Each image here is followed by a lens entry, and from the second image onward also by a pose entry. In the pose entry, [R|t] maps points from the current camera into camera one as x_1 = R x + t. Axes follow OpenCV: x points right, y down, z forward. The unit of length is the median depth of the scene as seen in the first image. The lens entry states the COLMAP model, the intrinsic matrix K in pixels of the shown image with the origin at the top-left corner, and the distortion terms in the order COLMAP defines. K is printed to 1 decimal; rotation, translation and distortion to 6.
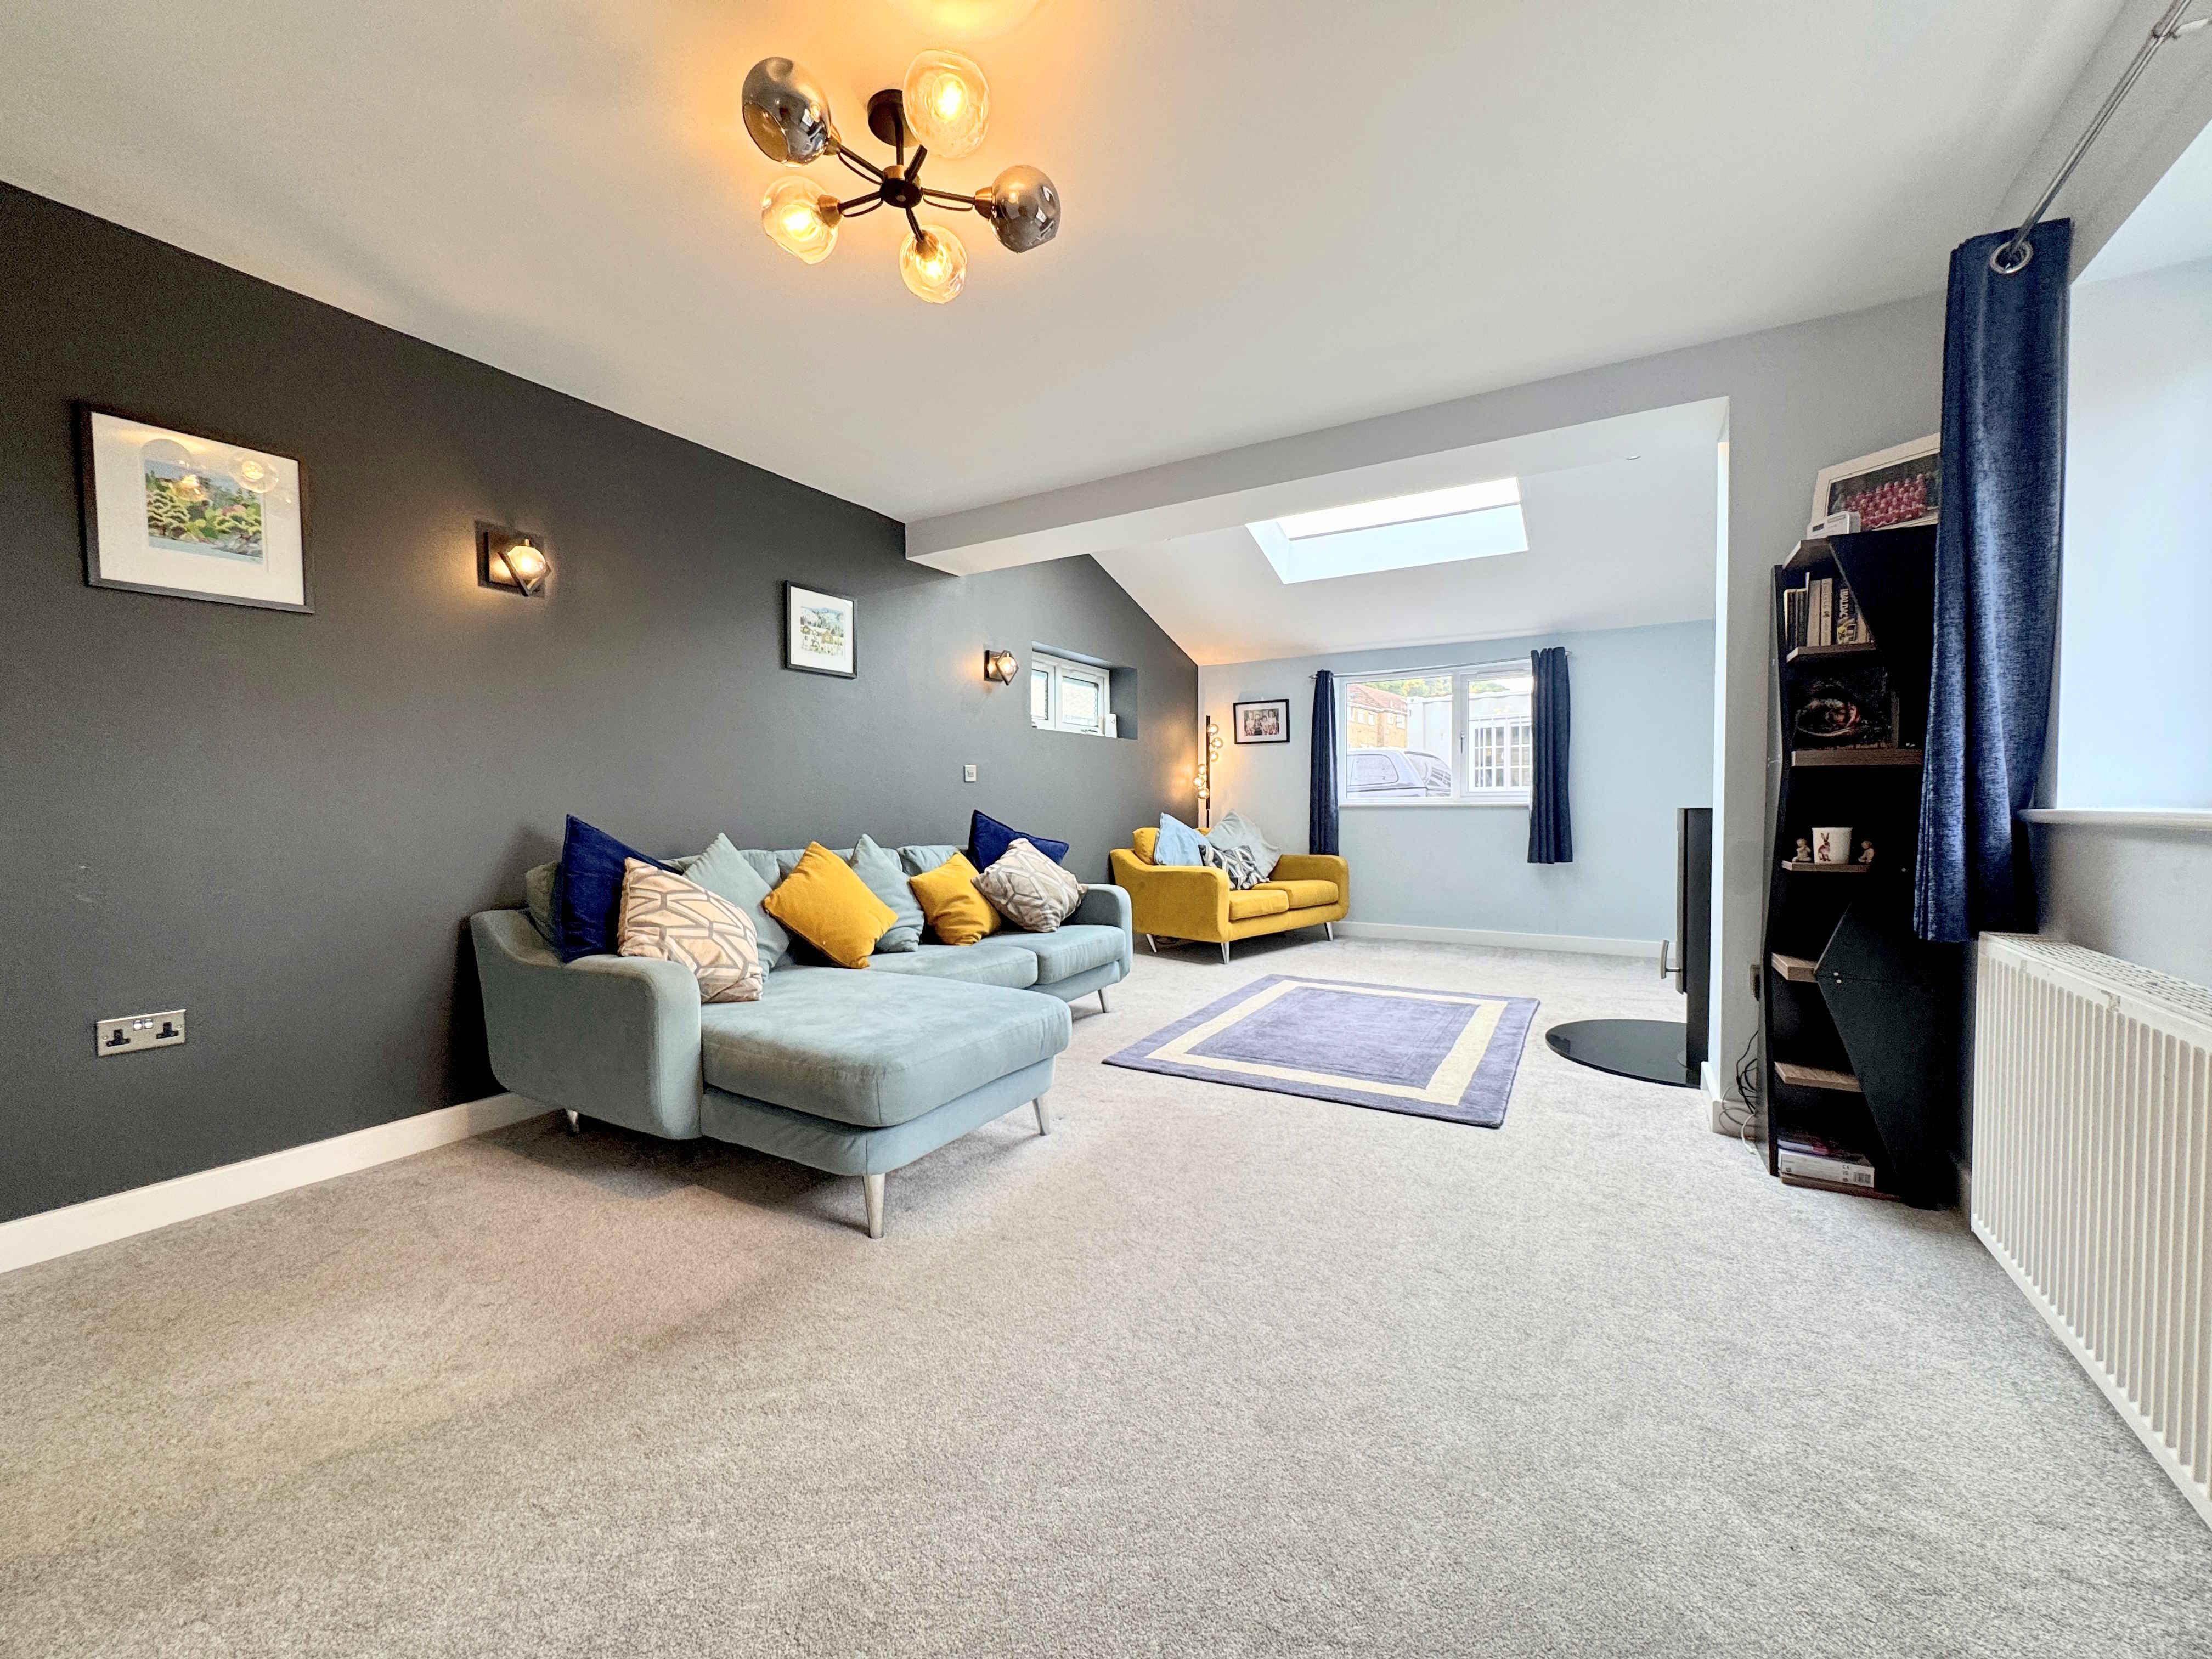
lens RADIAL K [[886.9, 0, 1109.2], [0, 886.9, 826.9], [0, 0, 1]] dist [0.007404, -0.000912]
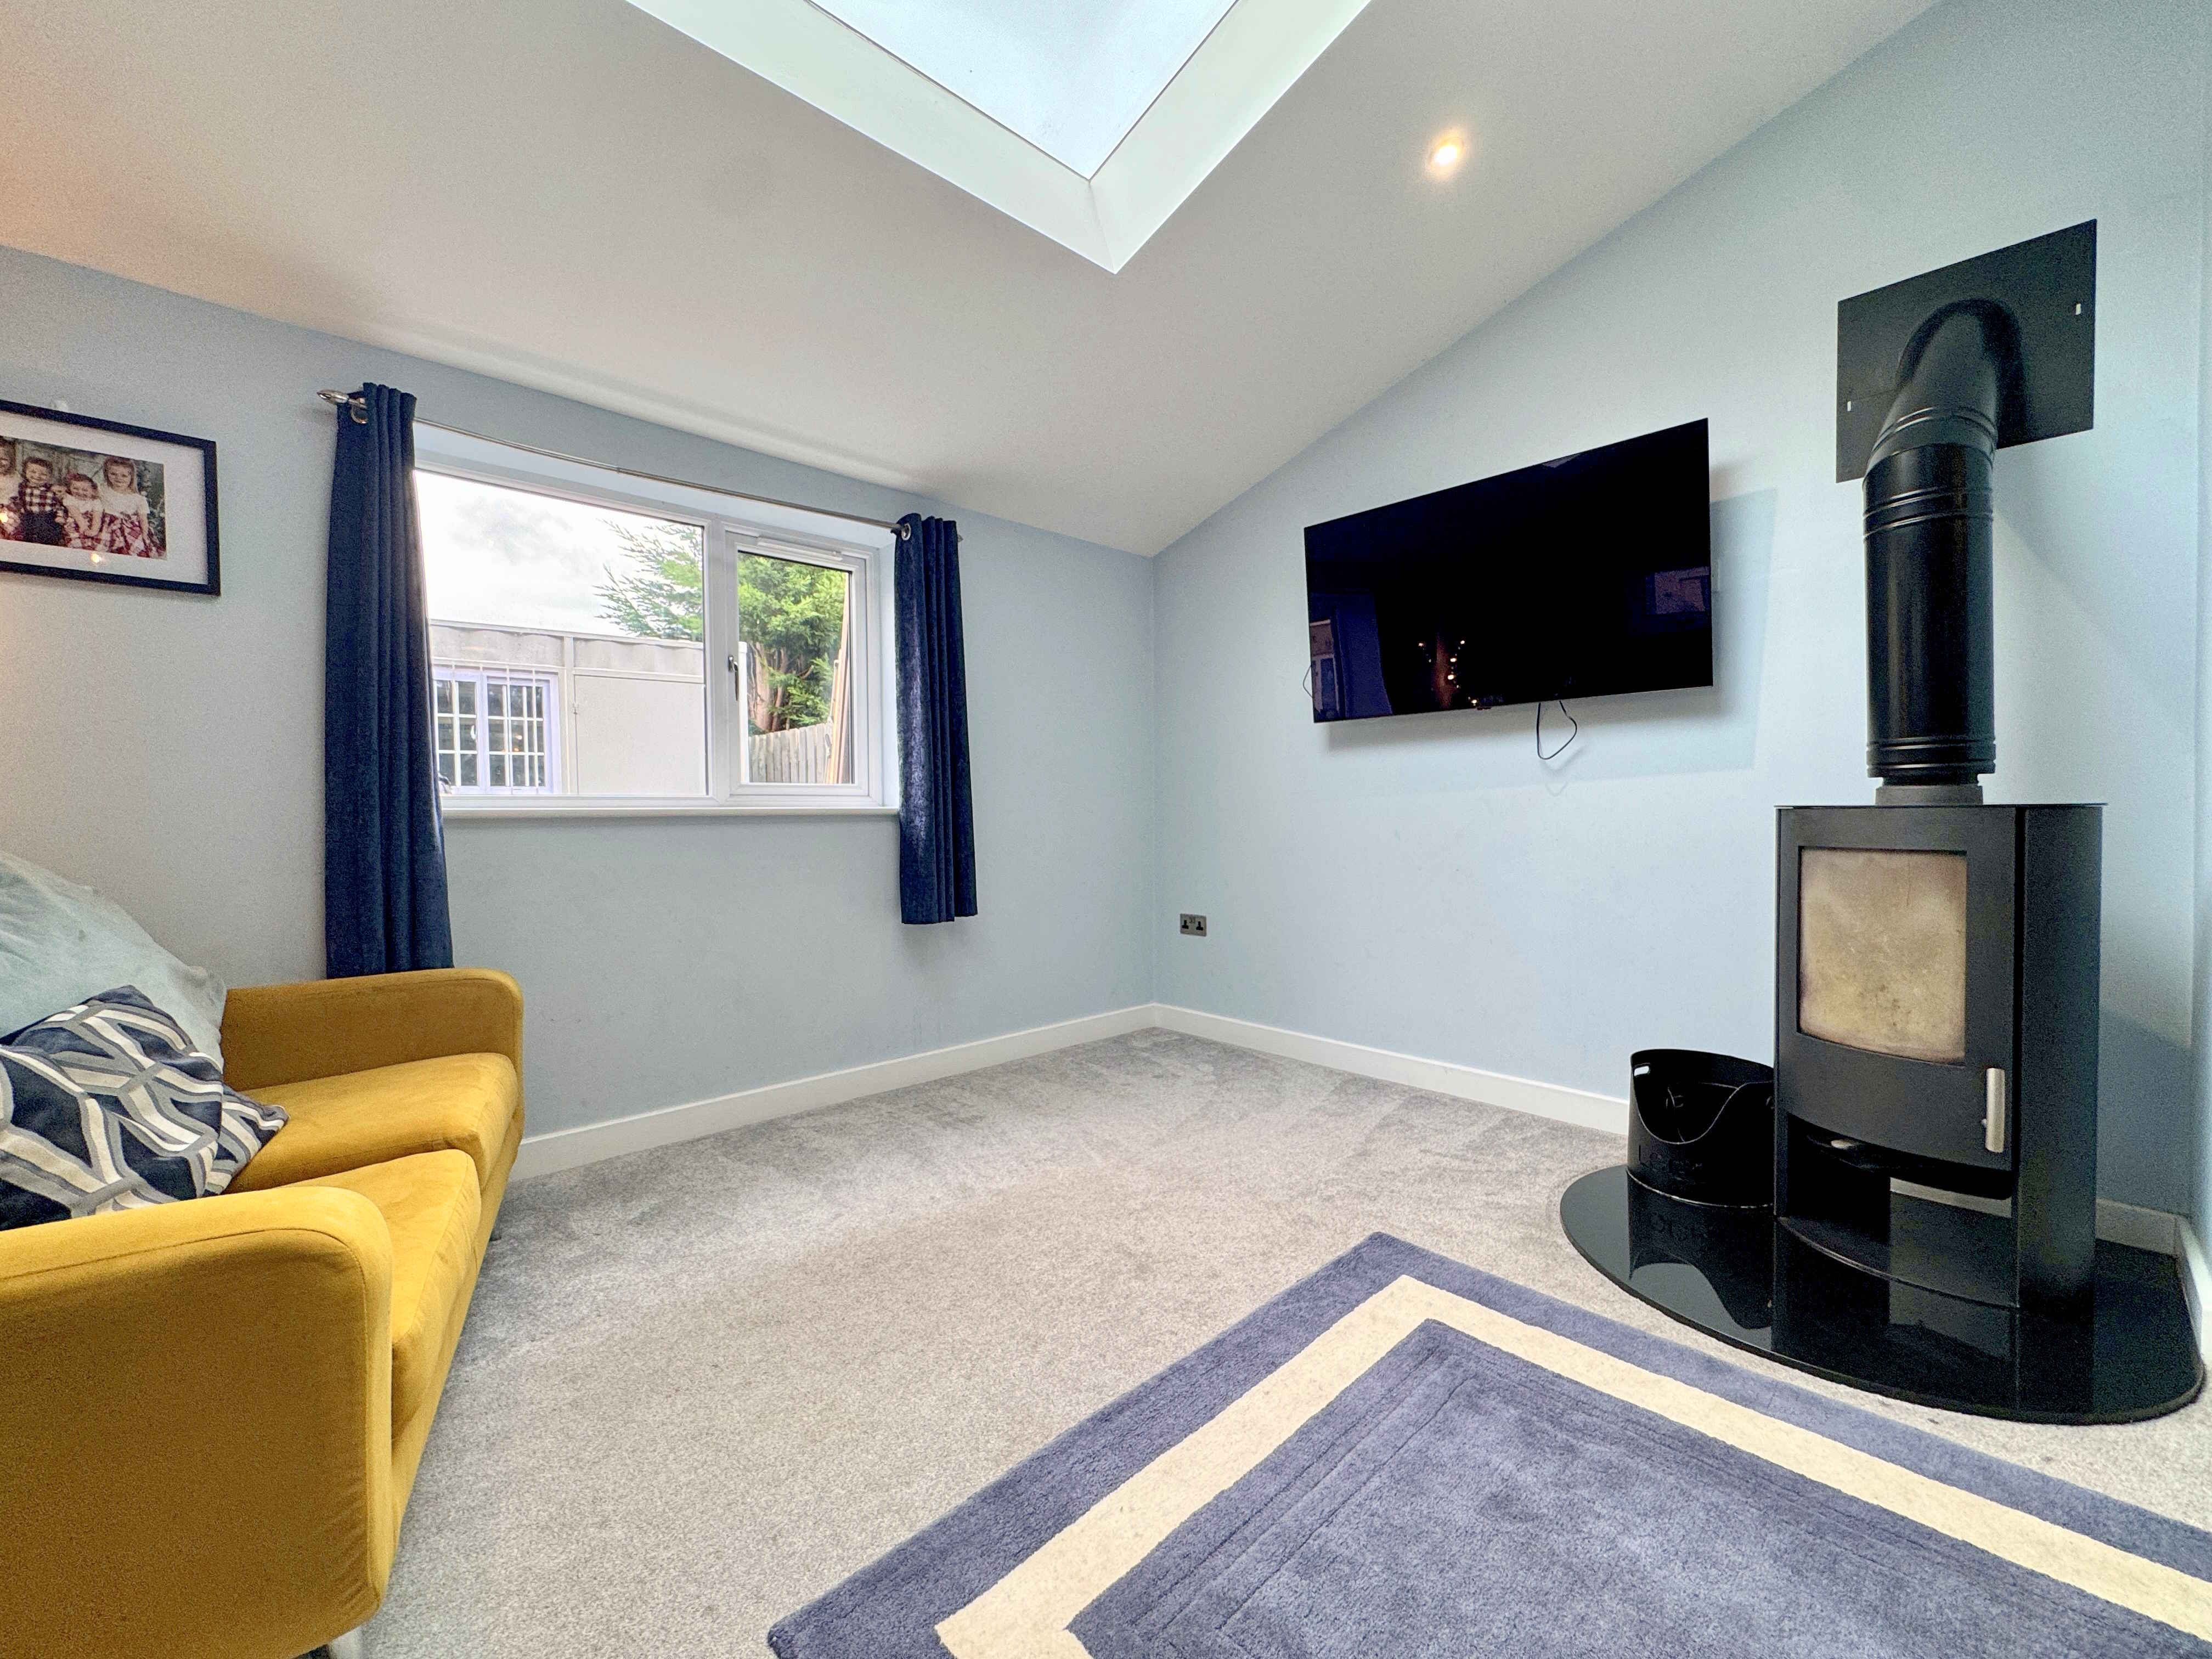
lens RADIAL K [[886.9, 0, 1099.2], [0, 886.9, 818.7], [0, 0, 1]] dist [0.007404, -0.000912]
pose [[0.291579, -0.005314, 0.956532, 0.016177], [0.031109, 0.999508, -0.003930, -0.022322], [-0.956041, 0.030903, 0.291601, 1.083129]]
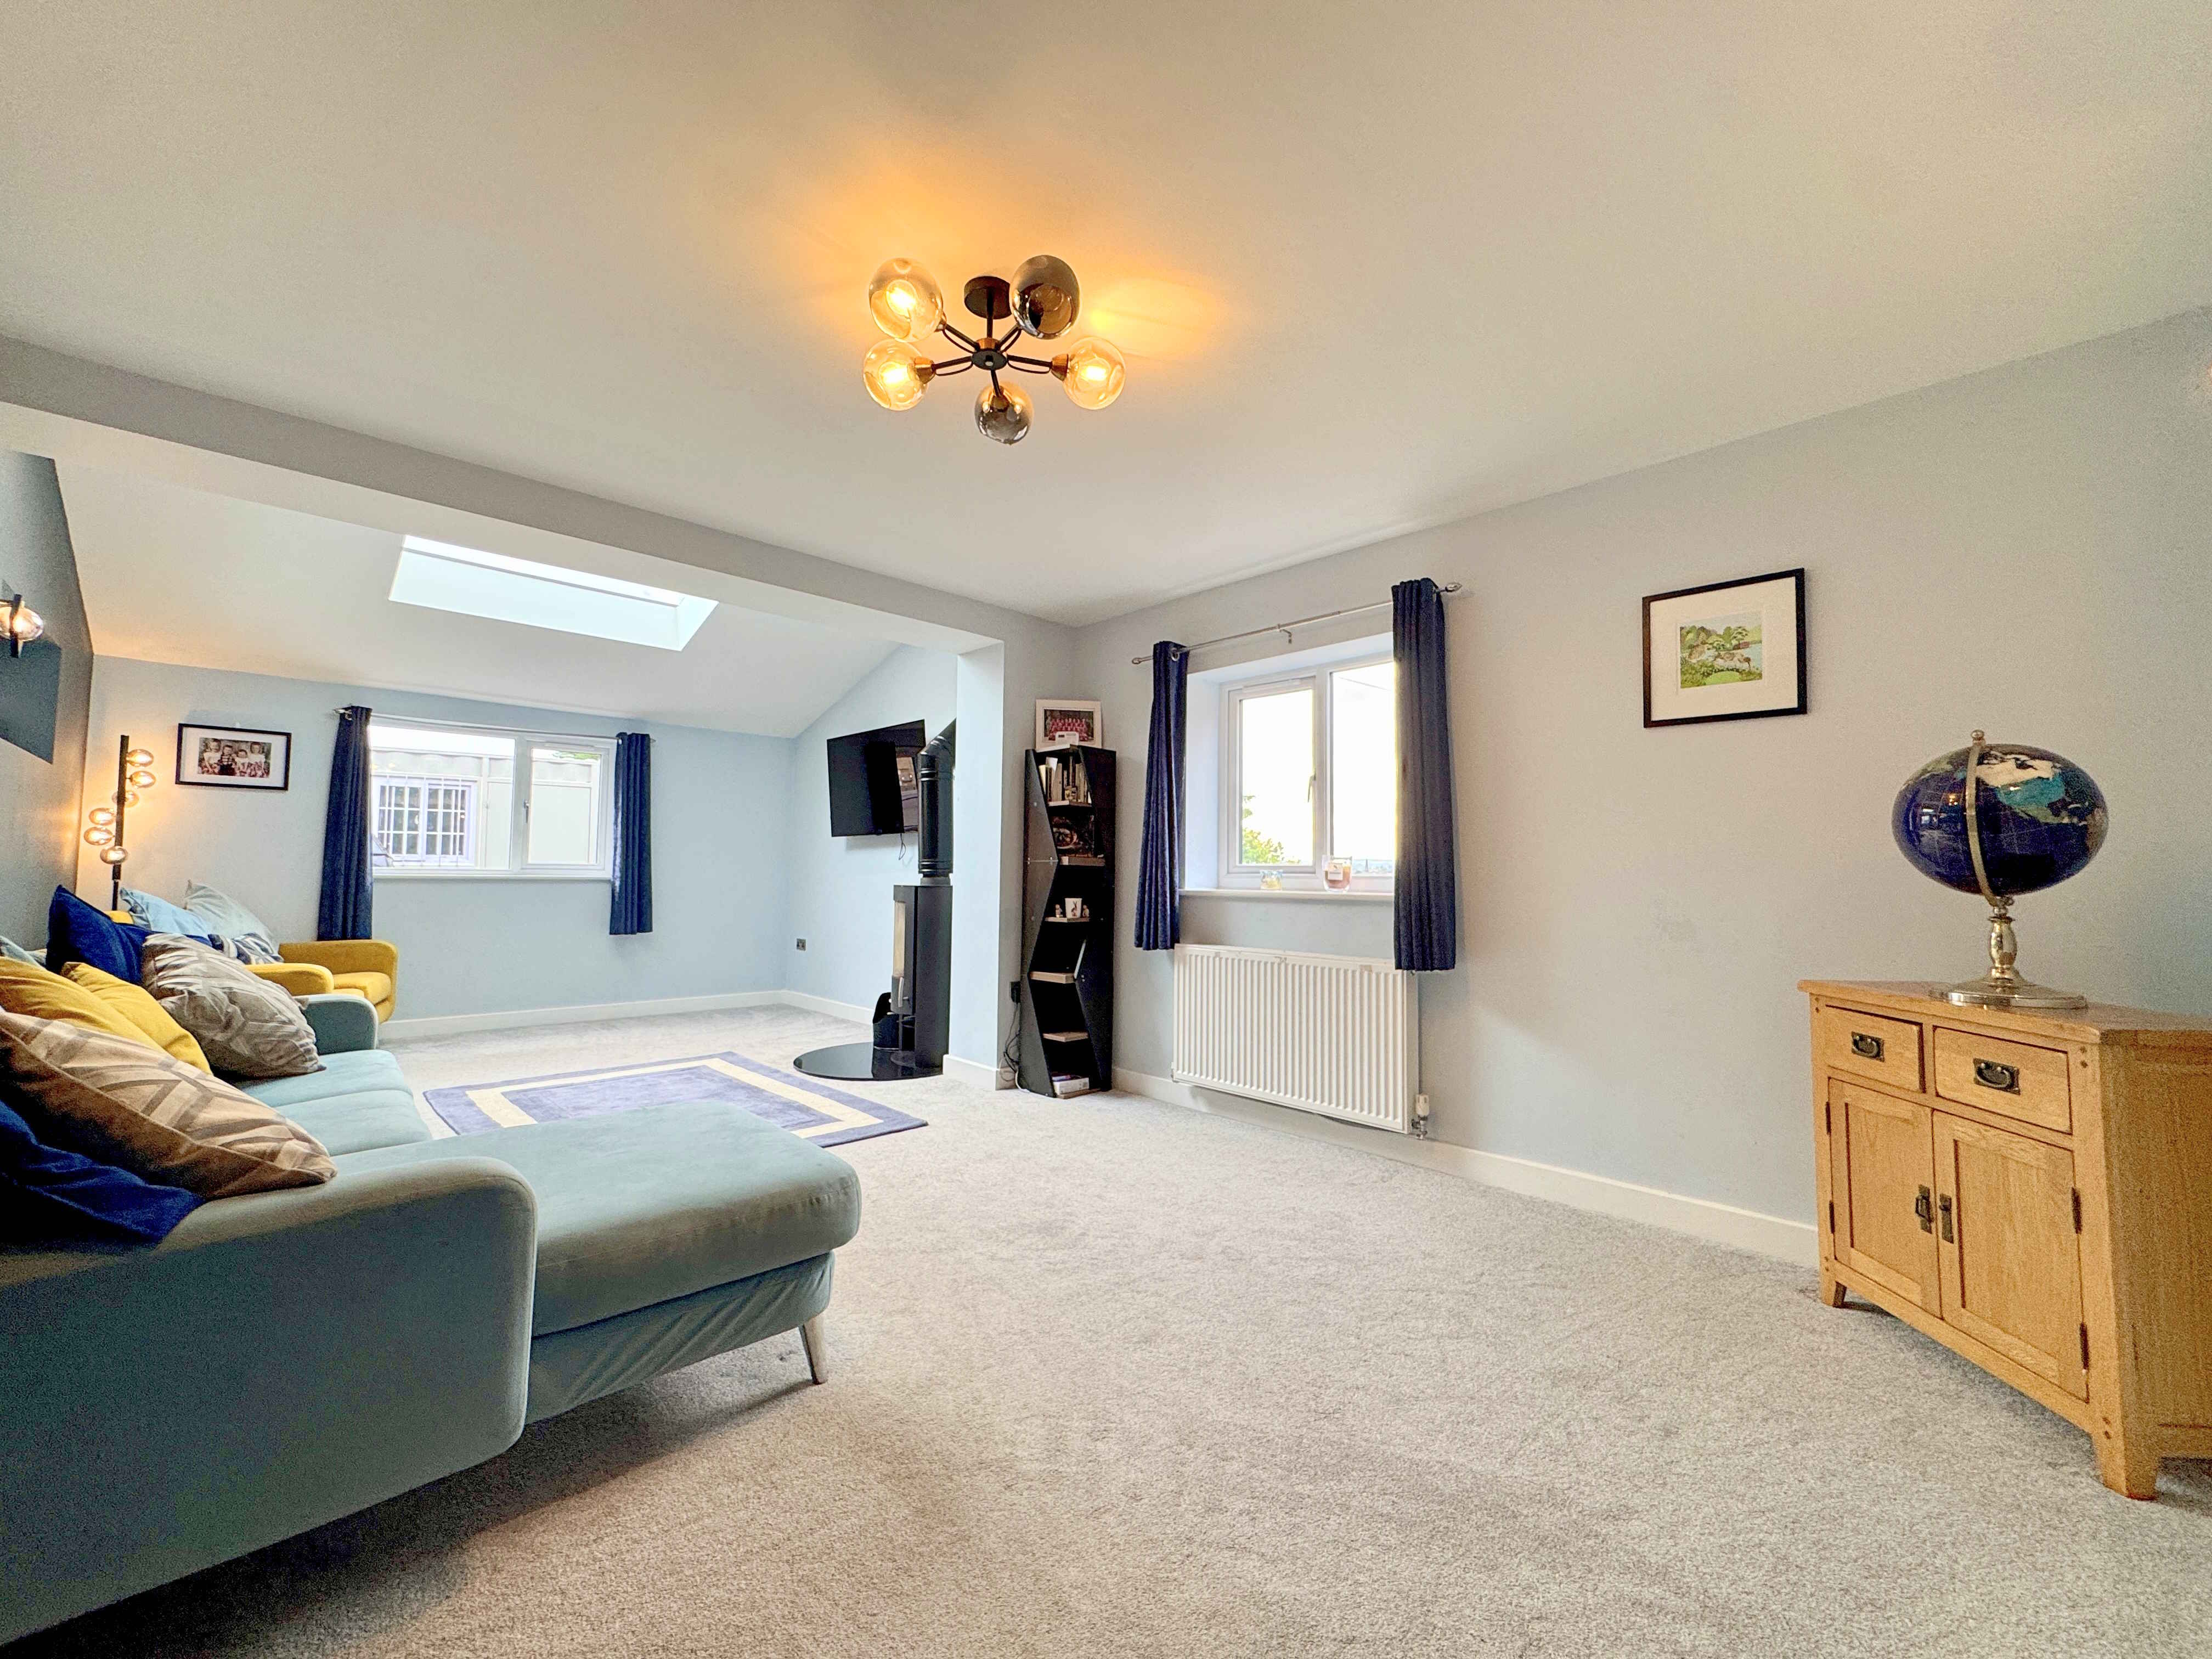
lens RADIAL K [[886.9, 0, 1099.7], [0, 886.9, 826.8], [0, 0, 1]] dist [0.007404, -0.000912]
pose [[0.279122, 0.063412, 0.958160, -0.535474], [0.010378, 0.997560, -0.069042, -0.011096], [-0.960200, 0.029215, 0.277783, 0.238736]]
